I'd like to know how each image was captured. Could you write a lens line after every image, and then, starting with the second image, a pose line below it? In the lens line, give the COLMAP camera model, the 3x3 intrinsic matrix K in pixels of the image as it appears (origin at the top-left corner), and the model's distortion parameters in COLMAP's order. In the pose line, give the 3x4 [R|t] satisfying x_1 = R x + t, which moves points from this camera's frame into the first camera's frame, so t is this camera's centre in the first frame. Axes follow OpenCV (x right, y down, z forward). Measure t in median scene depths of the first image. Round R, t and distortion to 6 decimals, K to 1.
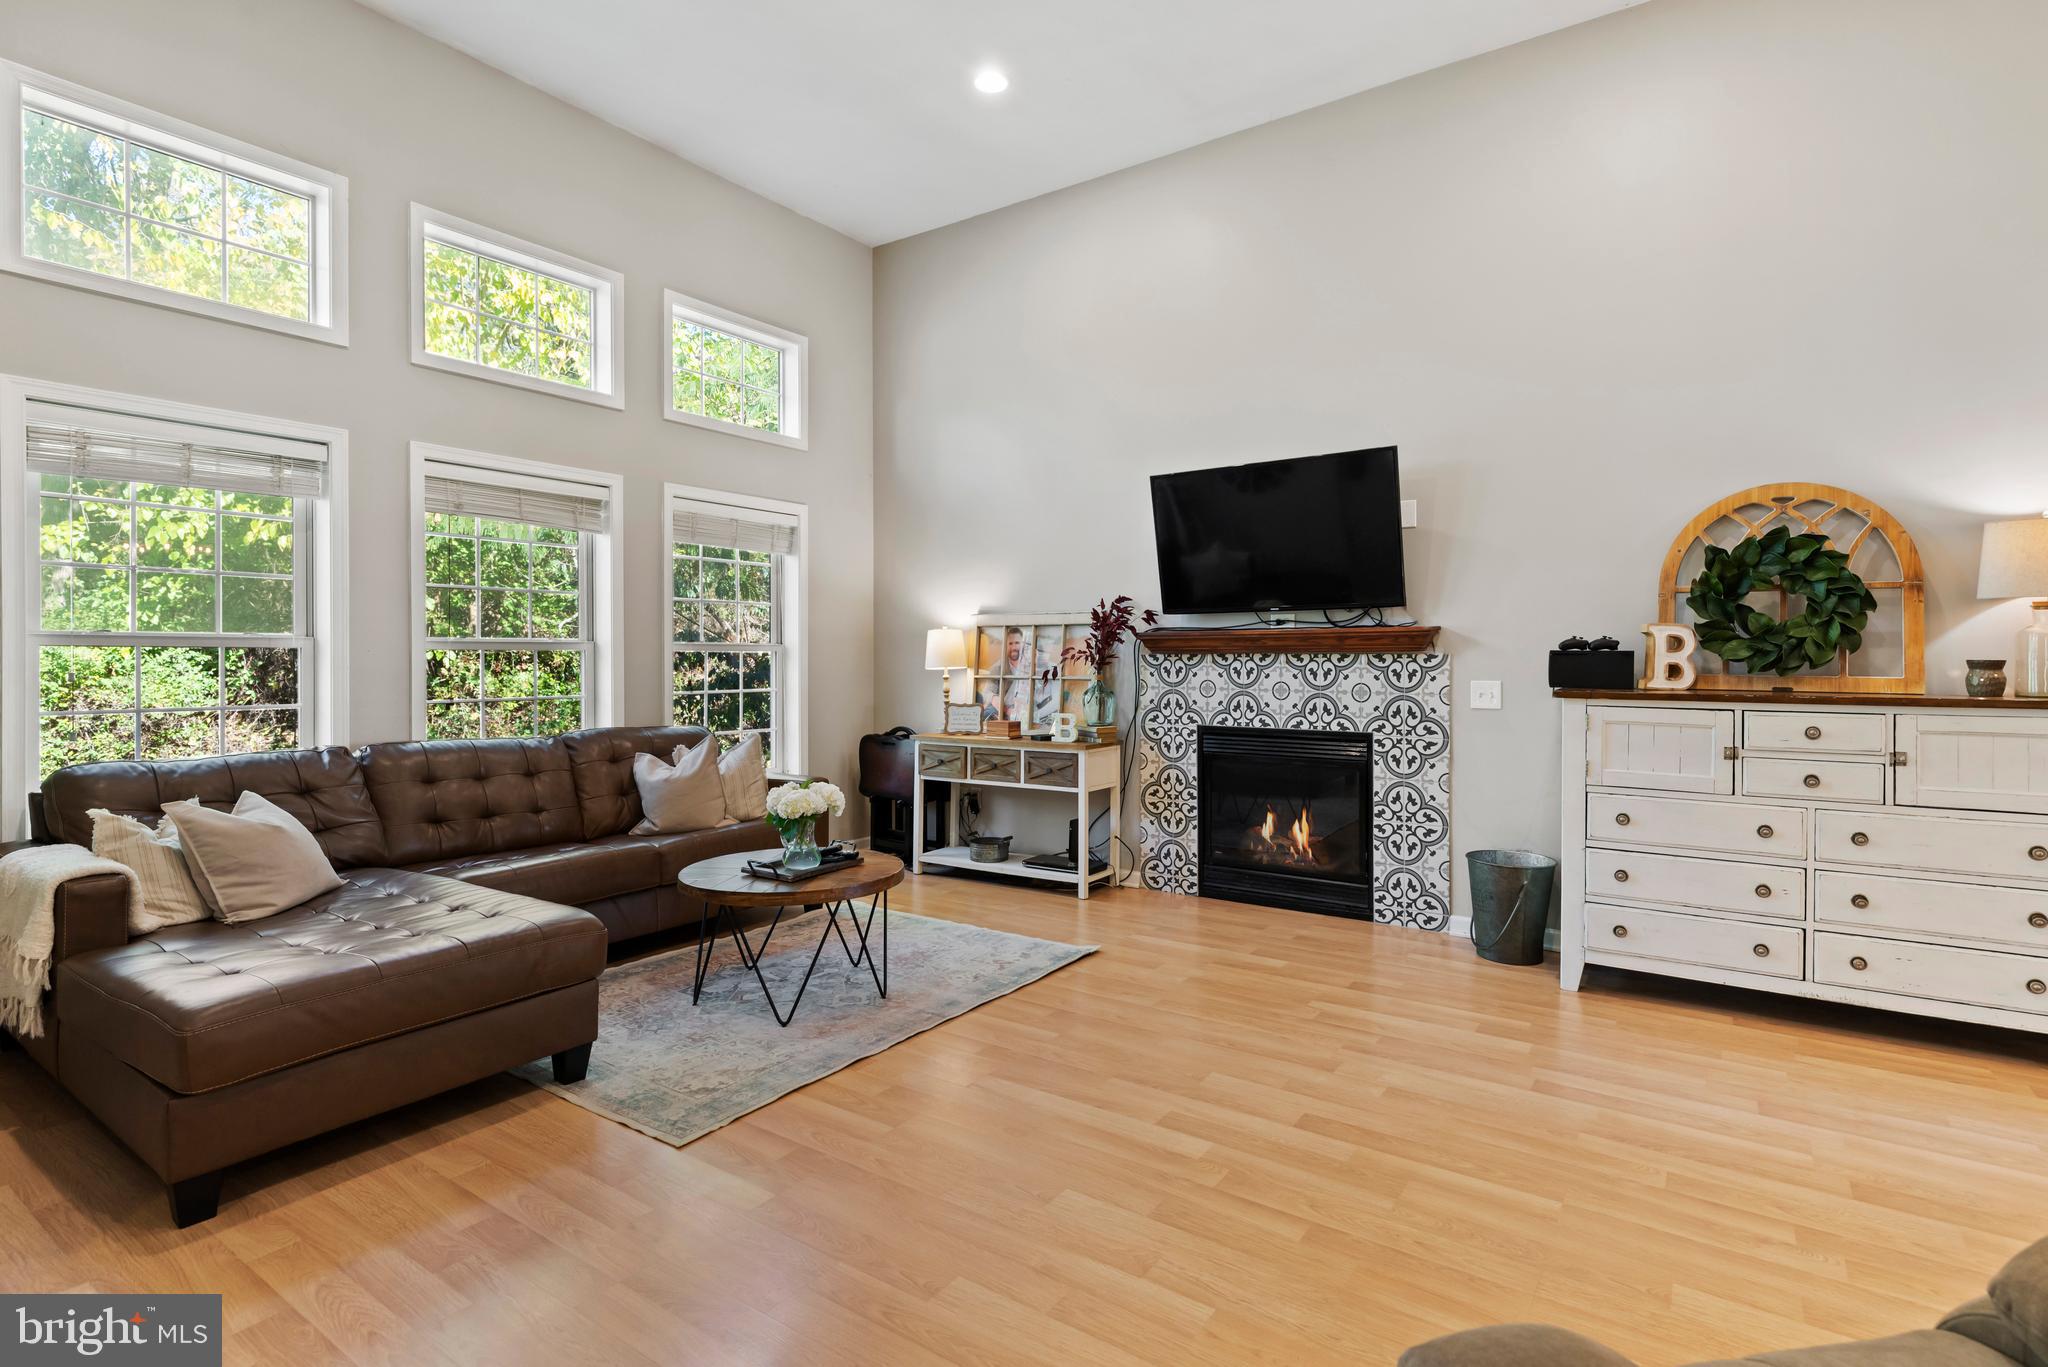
lens RADIAL K [[1000.9, 0, 1050.1], [0, 1000.9, 665.3], [0, 0, 1]] dist [0.000335, 0.000090]
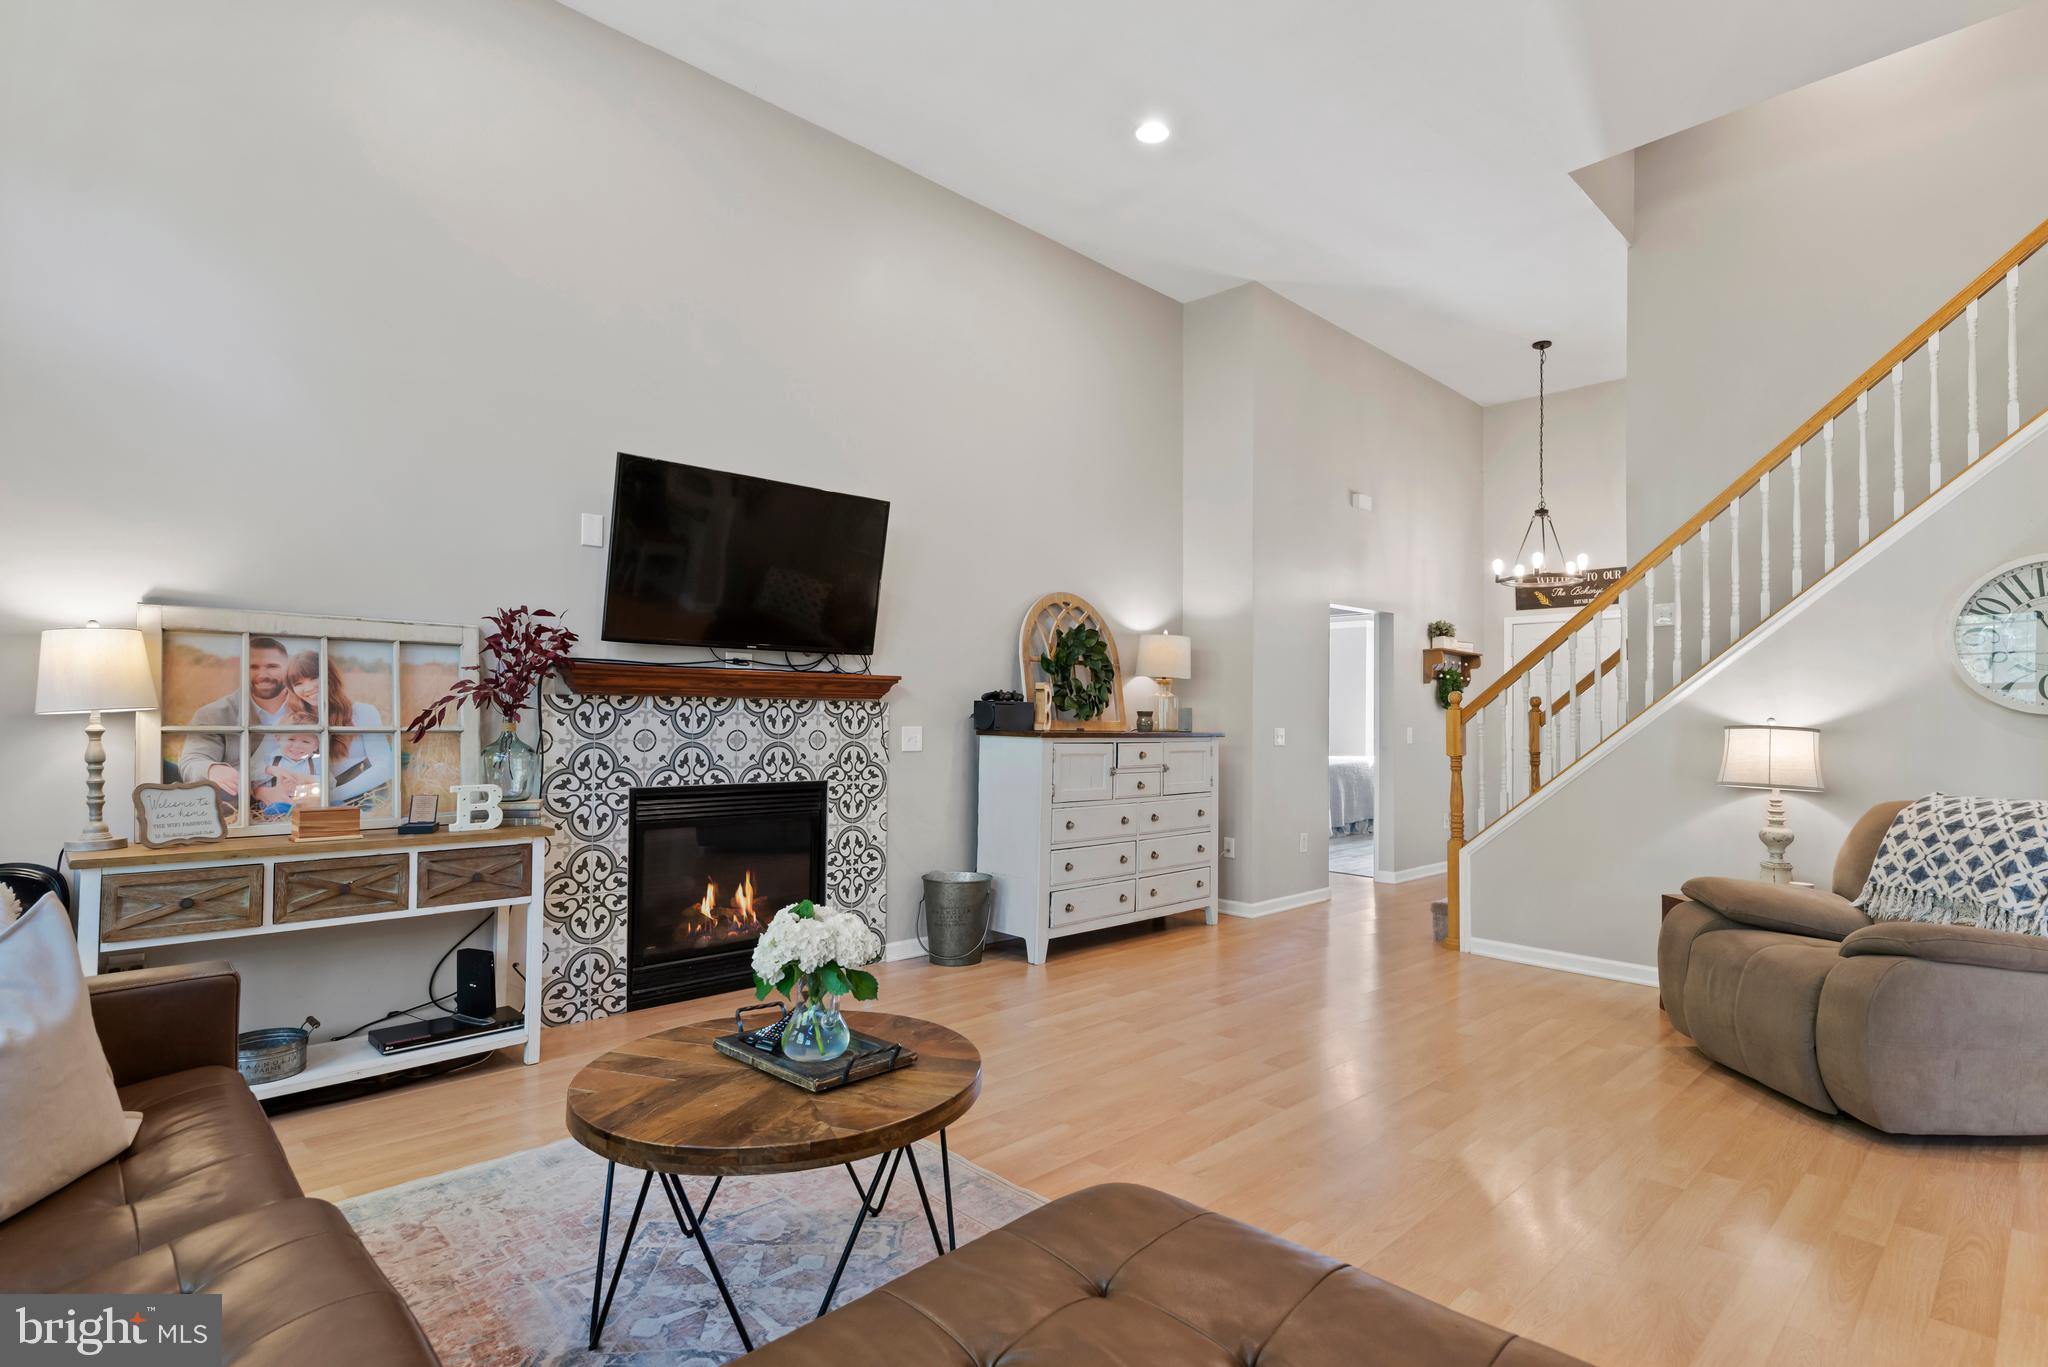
lens RADIAL K [[1015.2, 0, 1065.0], [0, 1015.2, 701.6], [0, 0, 1]] dist [0.000791, 0.000143]
pose [[0.179503, 0.018632, 0.983581, -0.621797], [-0.001806, 0.999825, -0.018610, 0.007979], [-0.983756, 0.001564, 0.179505, 0.590555]]
